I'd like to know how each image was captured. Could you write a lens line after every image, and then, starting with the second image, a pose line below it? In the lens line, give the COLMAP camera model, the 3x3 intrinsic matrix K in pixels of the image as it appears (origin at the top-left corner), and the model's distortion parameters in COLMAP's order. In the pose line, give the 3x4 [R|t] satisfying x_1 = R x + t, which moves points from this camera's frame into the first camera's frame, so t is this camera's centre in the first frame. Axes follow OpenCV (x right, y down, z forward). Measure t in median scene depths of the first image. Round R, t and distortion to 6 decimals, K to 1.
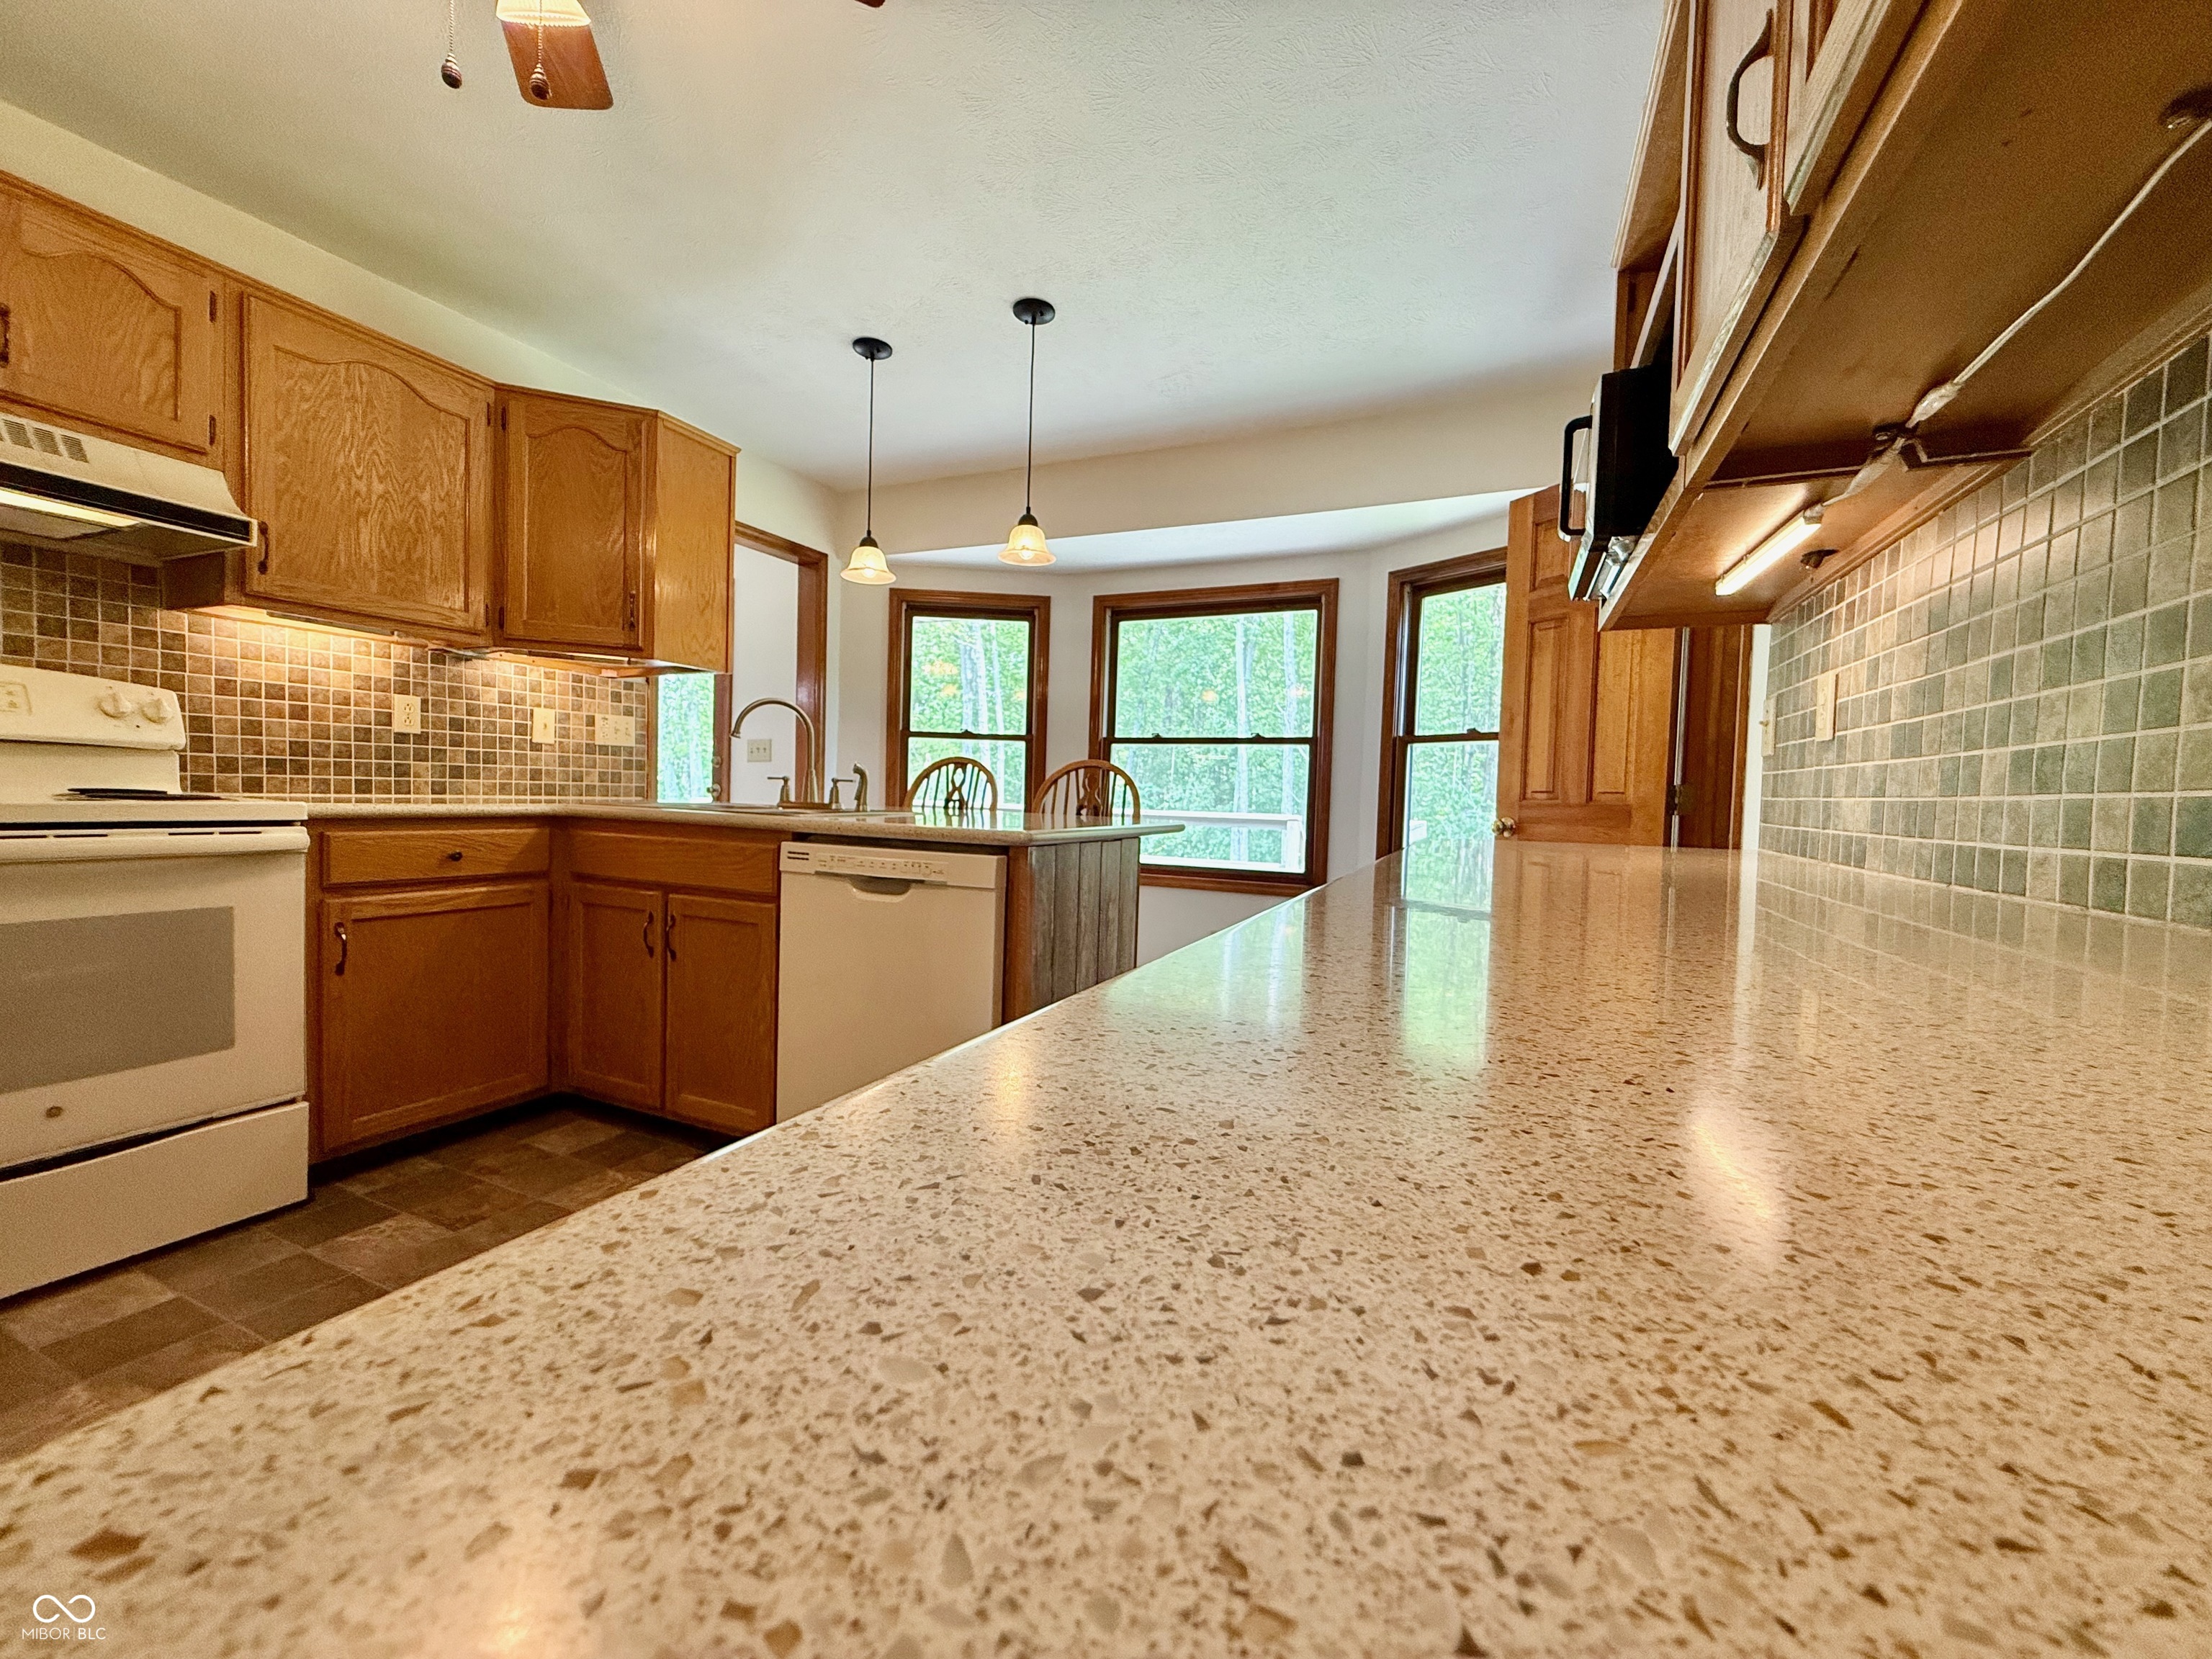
lens RADIAL K [[886.2, 0, 1097.1], [0, 886.2, 833.3], [0, 0, 1]] dist [-0.003616, 0.000306]
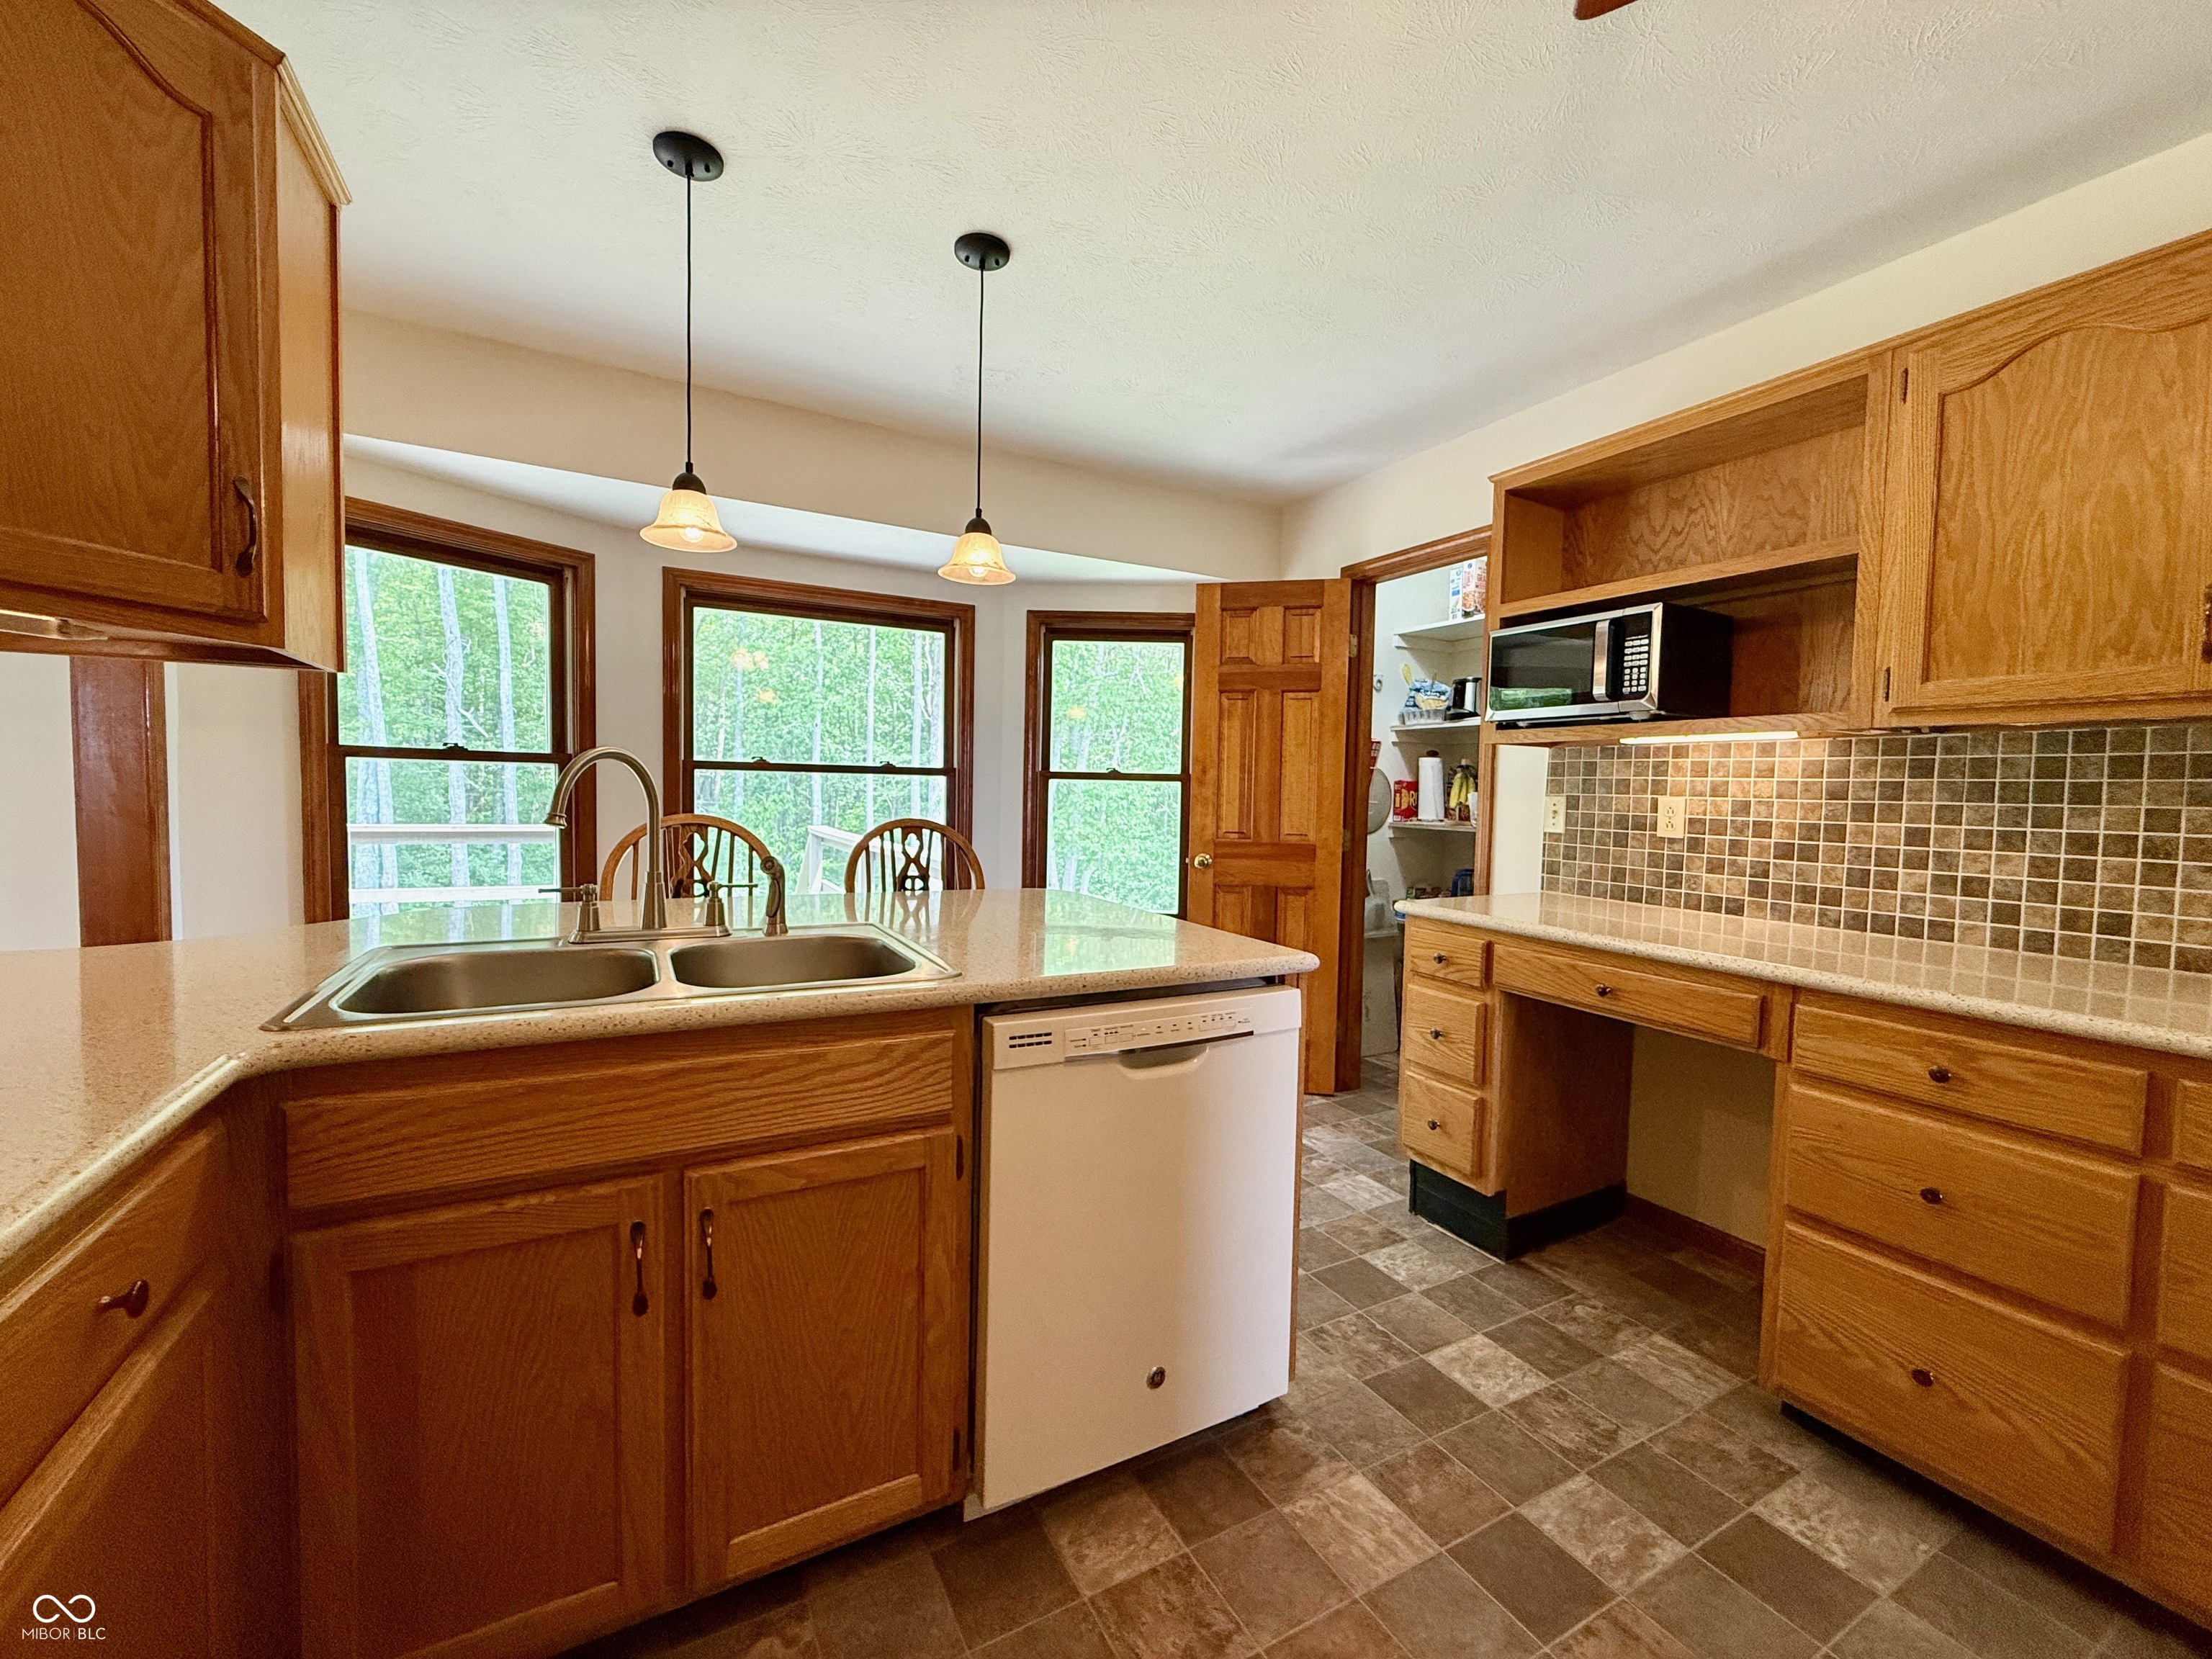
lens RADIAL K [[886.2, 0, 1105.9], [0, 886.2, 832.9], [0, 0, 1]] dist [-0.003616, 0.000306]
pose [[0.598785, -0.057083, 0.798873, -0.582537], [0.031239, 0.998362, 0.047922, -0.110894], [-0.800301, -0.003739, 0.599587, 0.411620]]
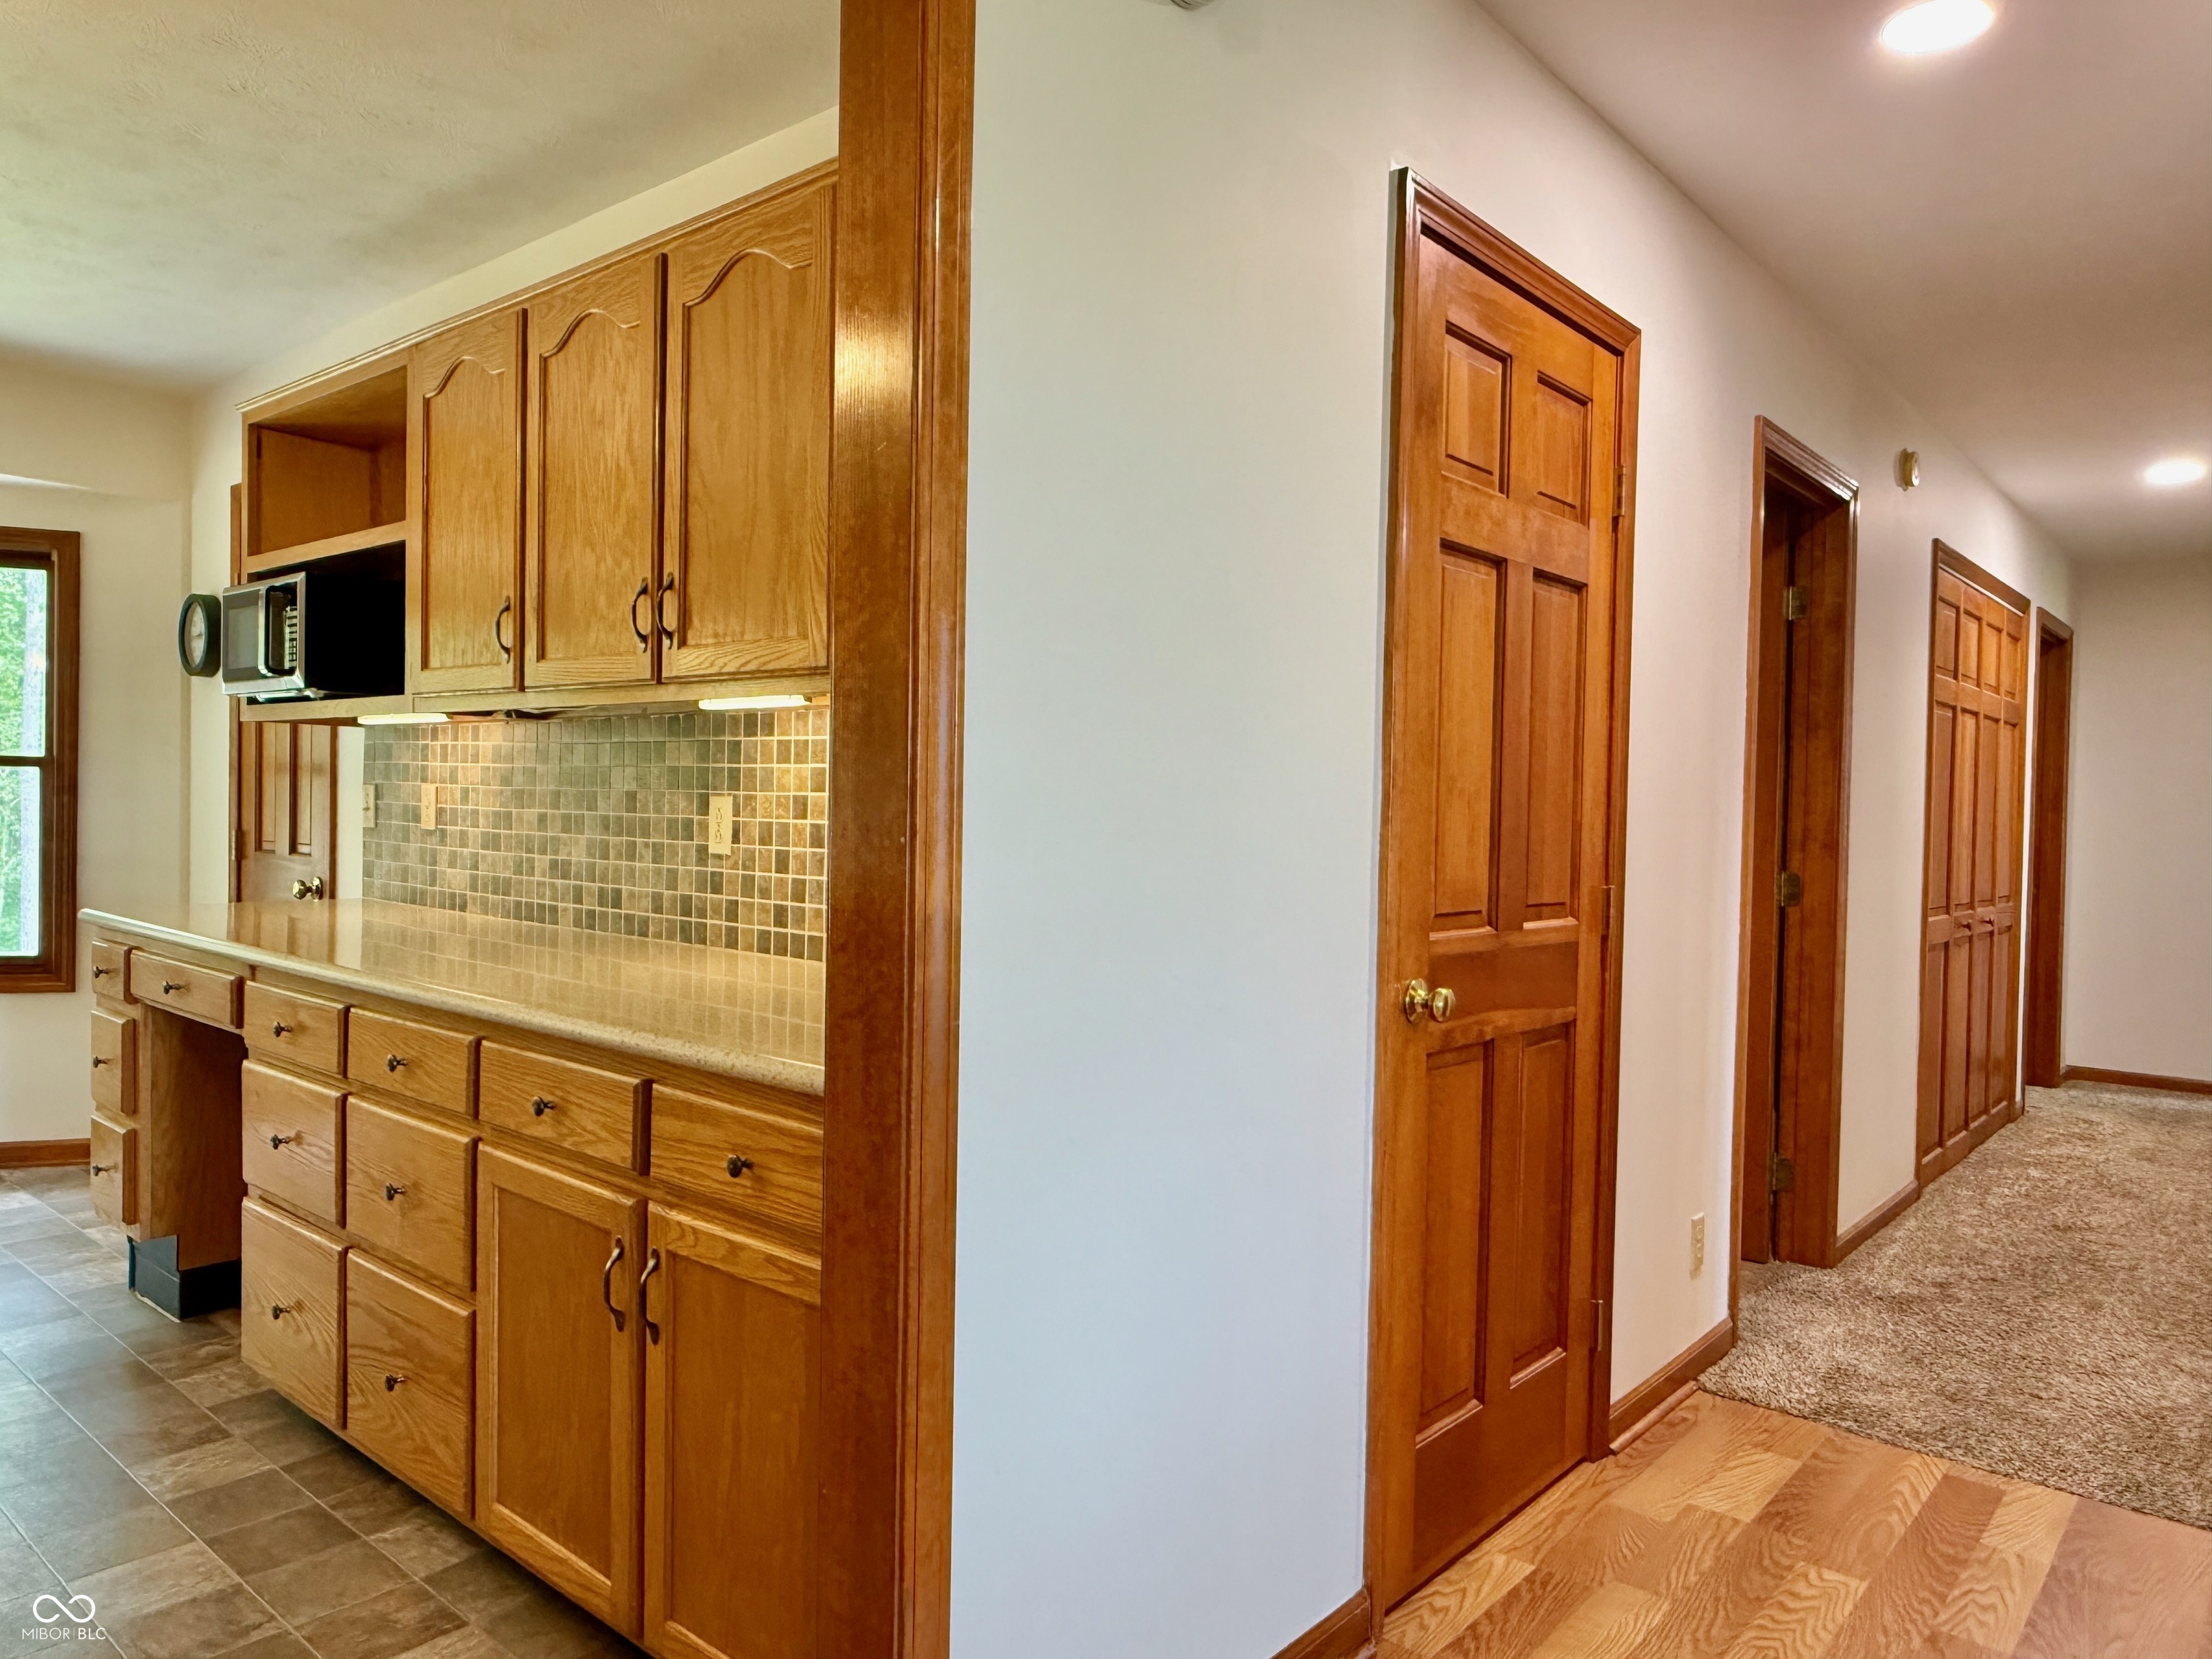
lens RADIAL K [[1489.0, 0, 1103.1], [0, 1489.0, 844.1], [0, 0, 1]] dist [0.000564, -0.000435]
pose [[0.276719, -0.044911, 0.959901, -0.647431], [0.022263, 0.998939, 0.040320, -0.076007], [-0.960693, 0.010213, 0.277425, -0.407789]]
